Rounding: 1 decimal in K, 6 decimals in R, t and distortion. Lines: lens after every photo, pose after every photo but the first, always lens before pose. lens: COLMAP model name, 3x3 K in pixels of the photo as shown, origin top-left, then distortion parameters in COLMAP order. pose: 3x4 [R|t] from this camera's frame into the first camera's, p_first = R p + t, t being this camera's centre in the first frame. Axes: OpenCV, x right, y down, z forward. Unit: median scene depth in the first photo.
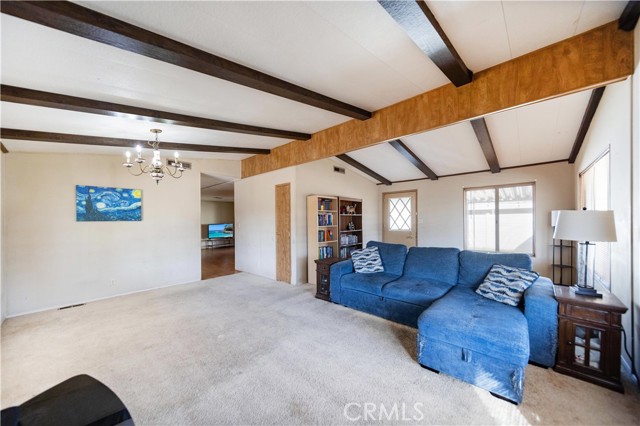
lens RADIAL K [[225.8, 0, 319.9], [0, 225.8, 219.2], [0, 0, 1]] dist [0.006820, -0.000023]
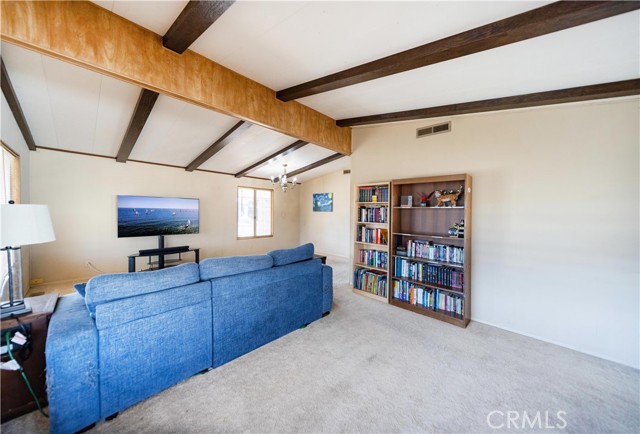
lens RADIAL K [[225.2, 0, 316.9], [0, 225.2, 211.8], [0, 0, 1]] dist [0.002770, 0.000022]
pose [[-0.006856, 0.018177, -0.999811, 0.685898], [-0.009189, 0.999791, 0.018239, -0.016352], [0.999934, 0.009312, -0.006687, 0.724837]]
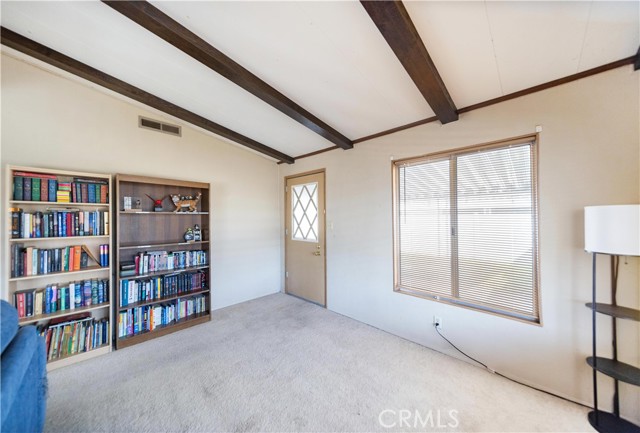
lens RADIAL K [[225.2, 0, 318.7], [0, 225.2, 213.3], [0, 0, 1]] dist [0.002770, 0.000022]
pose [[0.999896, 0.009108, -0.011165, 0.469612], [-0.009281, 0.999836, -0.015535, -0.013439], [0.011021, 0.015637, 0.999817, 0.496611]]
